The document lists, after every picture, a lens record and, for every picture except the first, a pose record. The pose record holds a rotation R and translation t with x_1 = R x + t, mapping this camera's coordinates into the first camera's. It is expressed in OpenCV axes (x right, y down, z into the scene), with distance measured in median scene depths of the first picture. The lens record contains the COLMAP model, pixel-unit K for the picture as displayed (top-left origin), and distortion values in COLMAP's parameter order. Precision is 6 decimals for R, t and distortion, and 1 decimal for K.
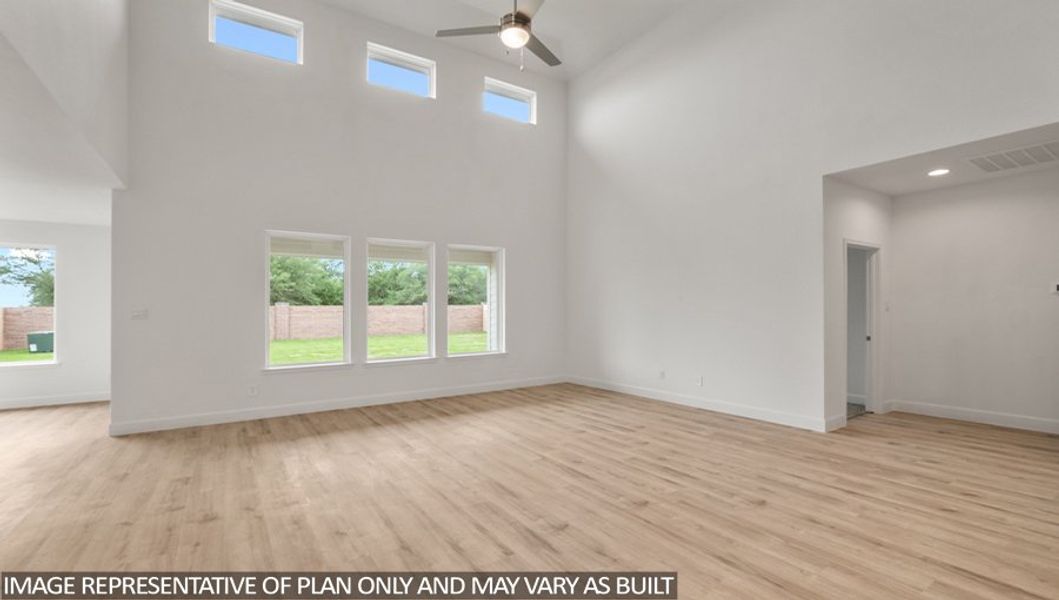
lens RADIAL K [[463.2, 0, 529.6], [0, 463.2, 301.4], [0, 0, 1]] dist [-0.013801, 0.001316]
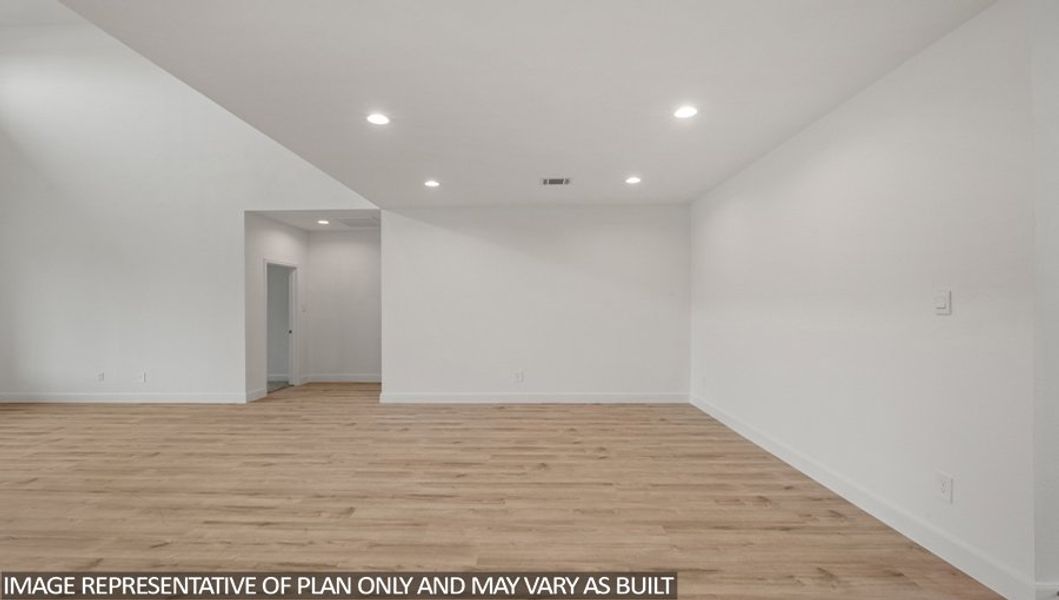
lens RADIAL K [[463.2, 0, 525.1], [0, 463.2, 301.7], [0, 0, 1]] dist [-0.013801, 0.001316]
pose [[0.582533, 0.016388, 0.812642, 0.024339], [-0.014906, 0.999844, -0.009478, -0.008458], [-0.812671, -0.006593, 0.582686, -0.458251]]
